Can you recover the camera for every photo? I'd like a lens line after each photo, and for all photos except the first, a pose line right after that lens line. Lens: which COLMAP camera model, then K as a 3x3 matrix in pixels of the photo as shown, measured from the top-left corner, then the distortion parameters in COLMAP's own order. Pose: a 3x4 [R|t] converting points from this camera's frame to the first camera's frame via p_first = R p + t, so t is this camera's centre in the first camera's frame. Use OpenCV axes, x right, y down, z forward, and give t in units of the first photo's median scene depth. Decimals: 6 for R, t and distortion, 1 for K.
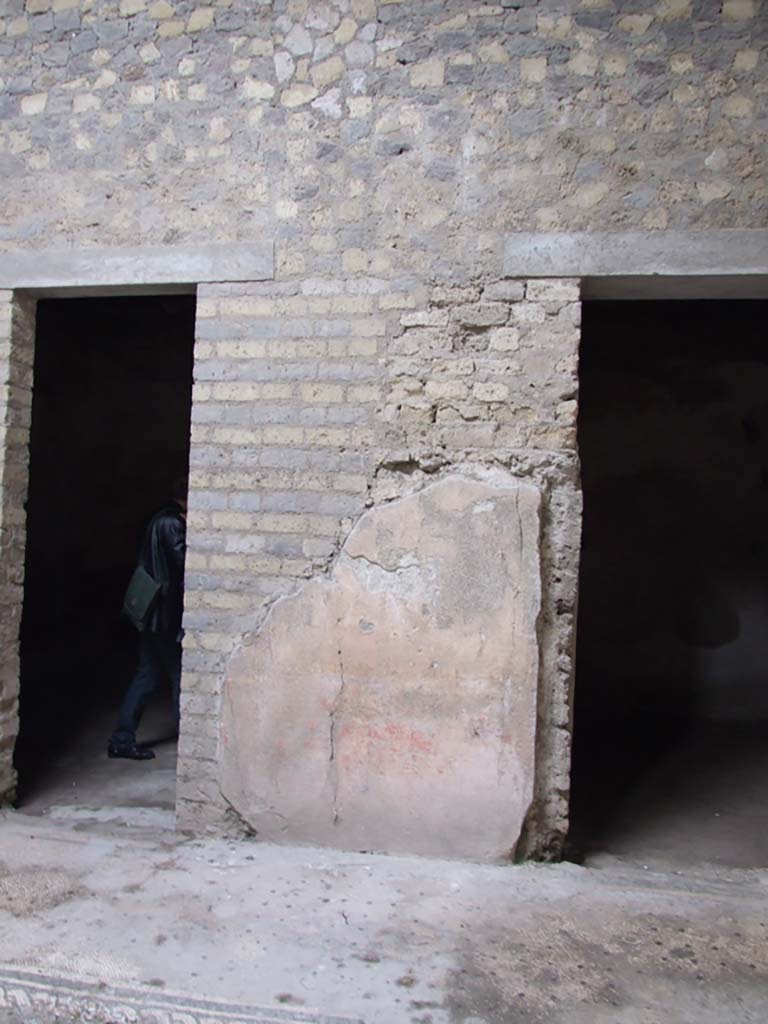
lens RADIAL K [[798.5, 0, 341.5], [0, 798.5, 509.7], [0, 0, 1]] dist [-0.059498, 0.051638]
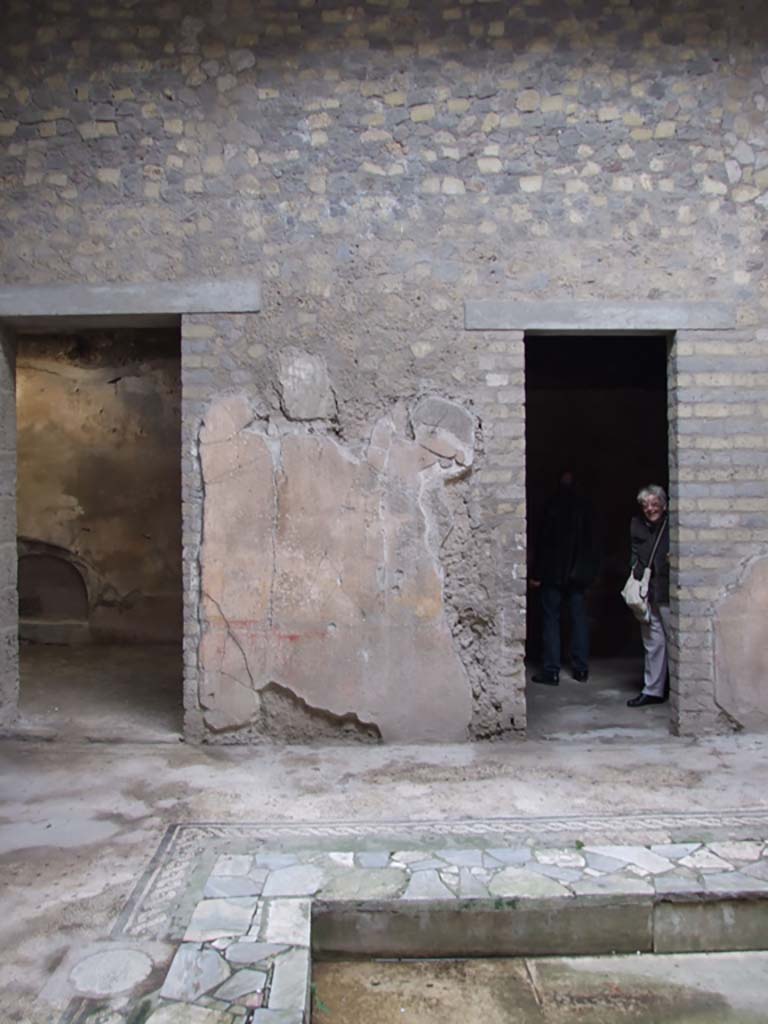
lens RADIAL K [[798.5, 0, 341.5], [0, 798.5, 509.7], [0, 0, 1]] dist [-0.059498, 0.051638]
pose [[0.979744, -0.042120, 0.195776, -1.171077], [0.039079, 0.999048, 0.019374, -0.032634], [-0.196406, -0.011331, 0.980457, -0.239136]]
